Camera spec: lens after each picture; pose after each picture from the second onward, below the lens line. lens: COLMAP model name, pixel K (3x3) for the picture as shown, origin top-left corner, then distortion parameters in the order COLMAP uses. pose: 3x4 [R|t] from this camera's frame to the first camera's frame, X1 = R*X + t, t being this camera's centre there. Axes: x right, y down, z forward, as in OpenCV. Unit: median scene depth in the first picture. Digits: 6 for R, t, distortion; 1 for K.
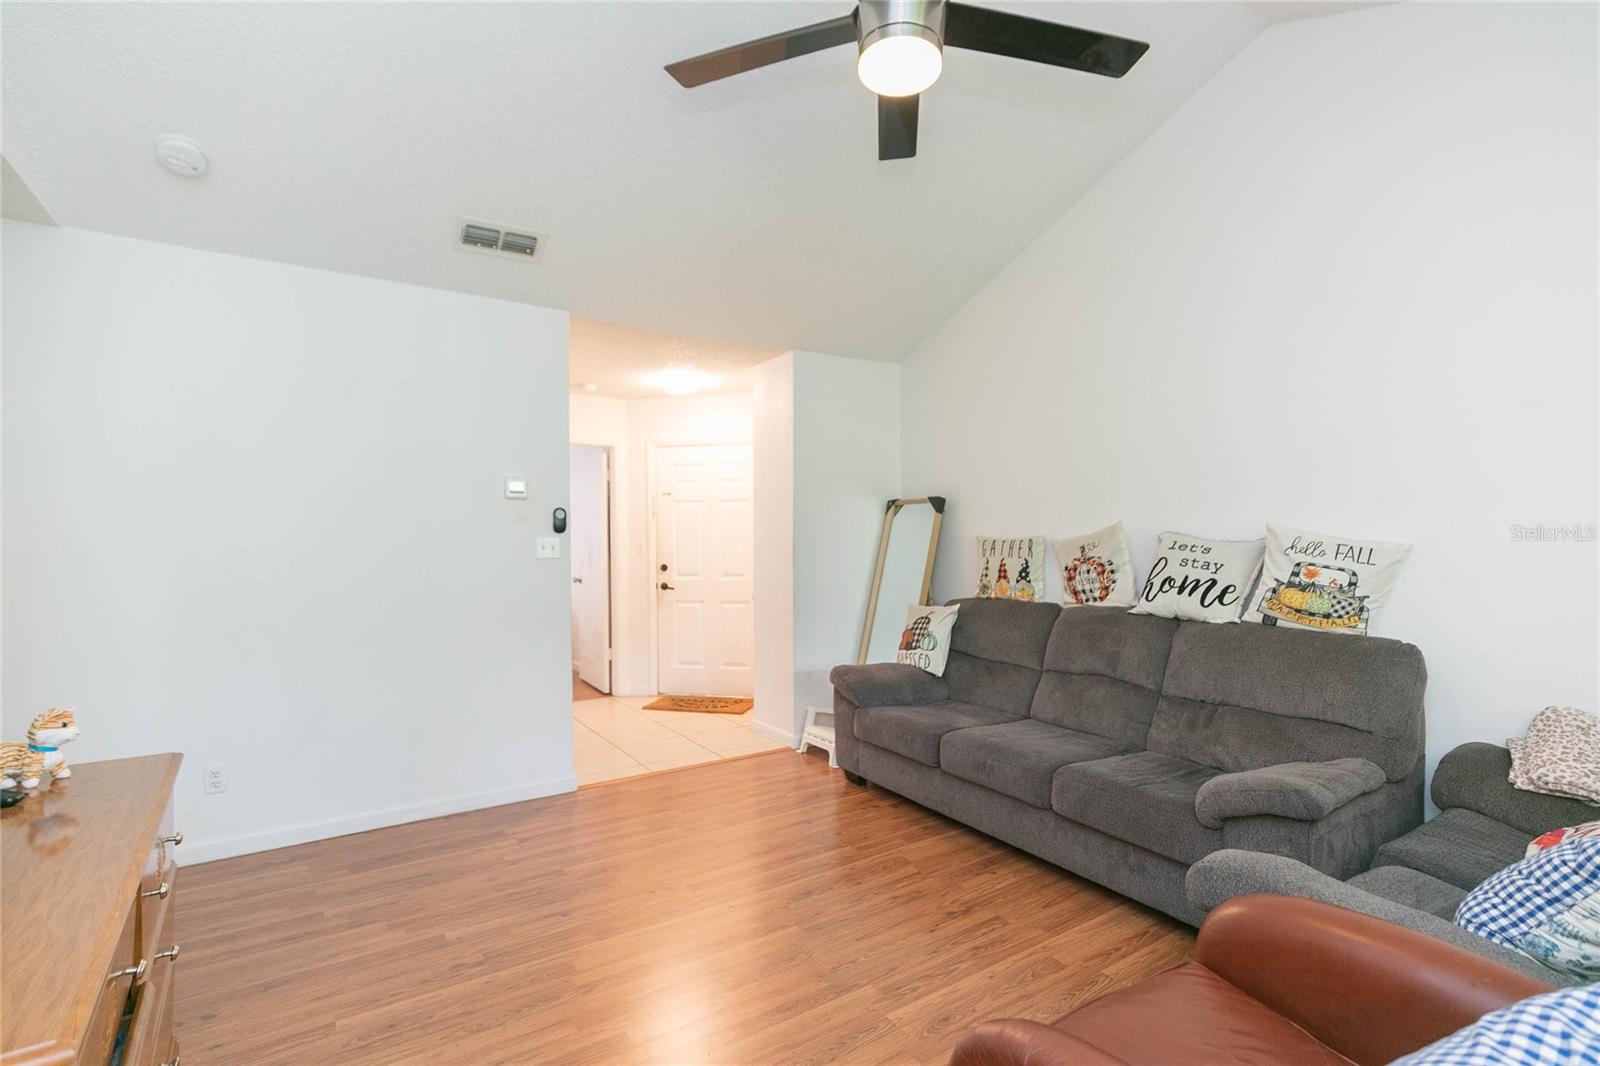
lens RADIAL K [[731.5, 0, 830.4], [0, 731.5, 542.8], [0, 0, 1]] dist [0.004390, -0.000564]
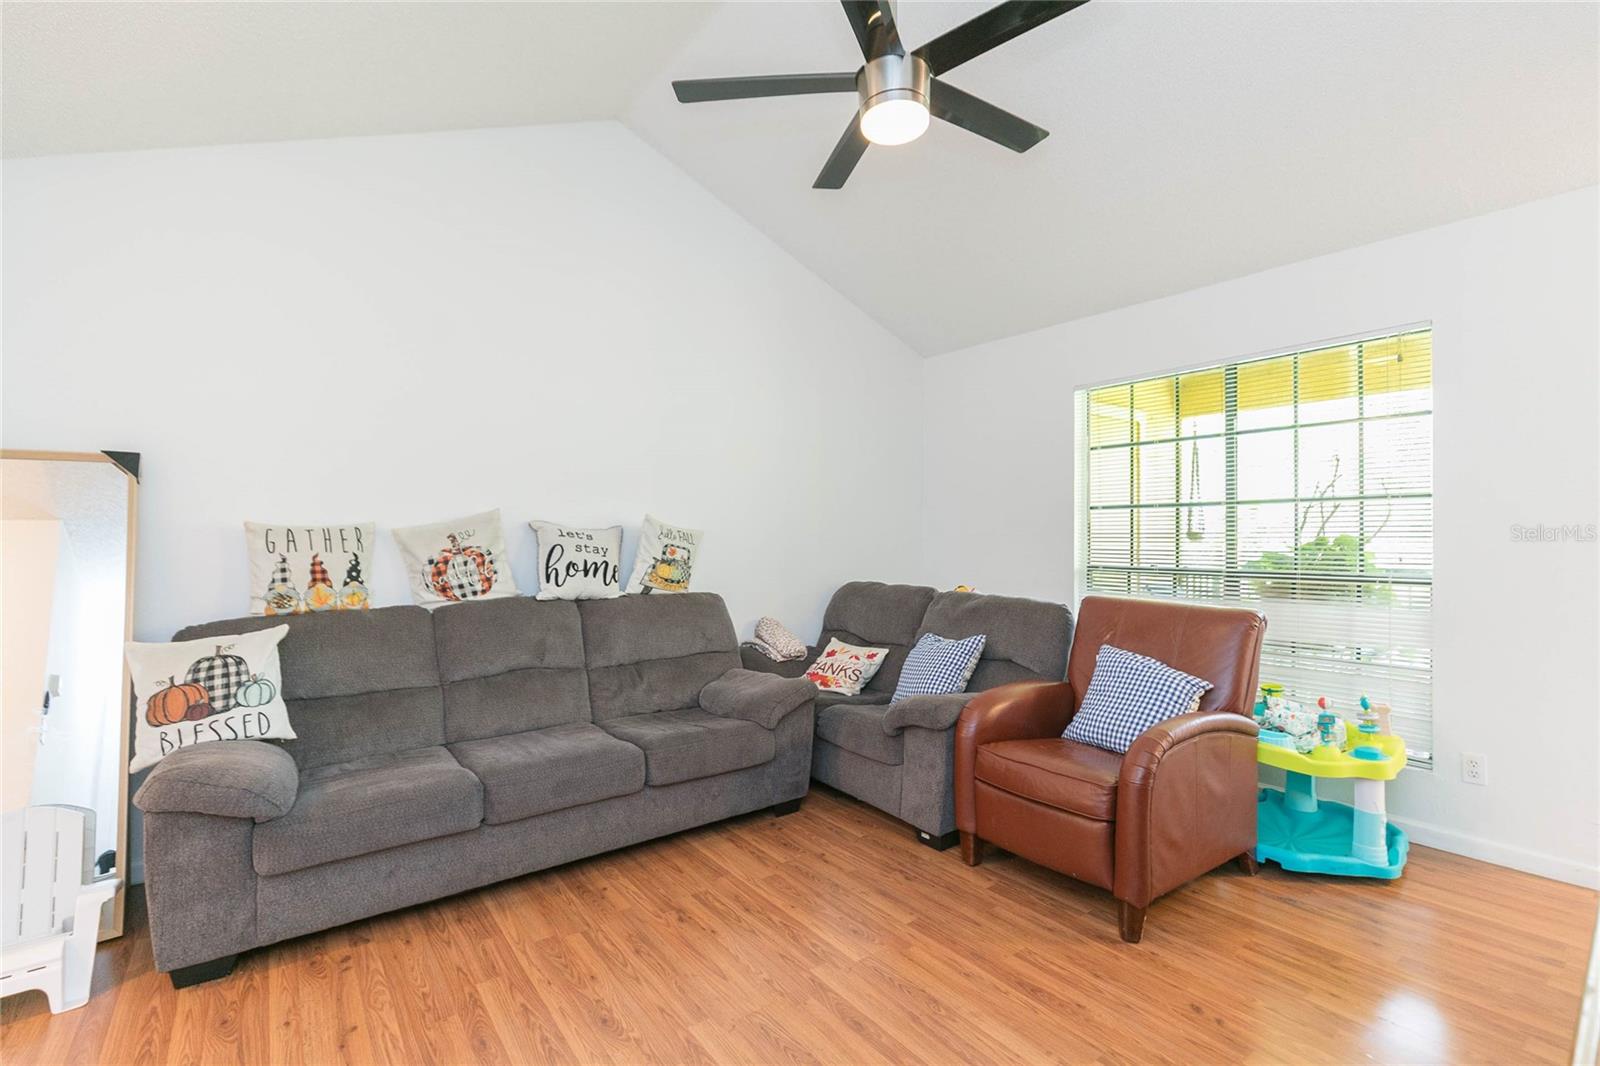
lens RADIAL K [[731.5, 0, 807.0], [0, 731.5, 534.7], [0, 0, 1]] dist [0.004390, -0.000564]
pose [[-0.047313, -0.001385, 0.998879, -0.622813], [0.011186, 0.999936, 0.001917, 0.008103], [-0.998818, 0.011264, -0.047294, 0.695132]]
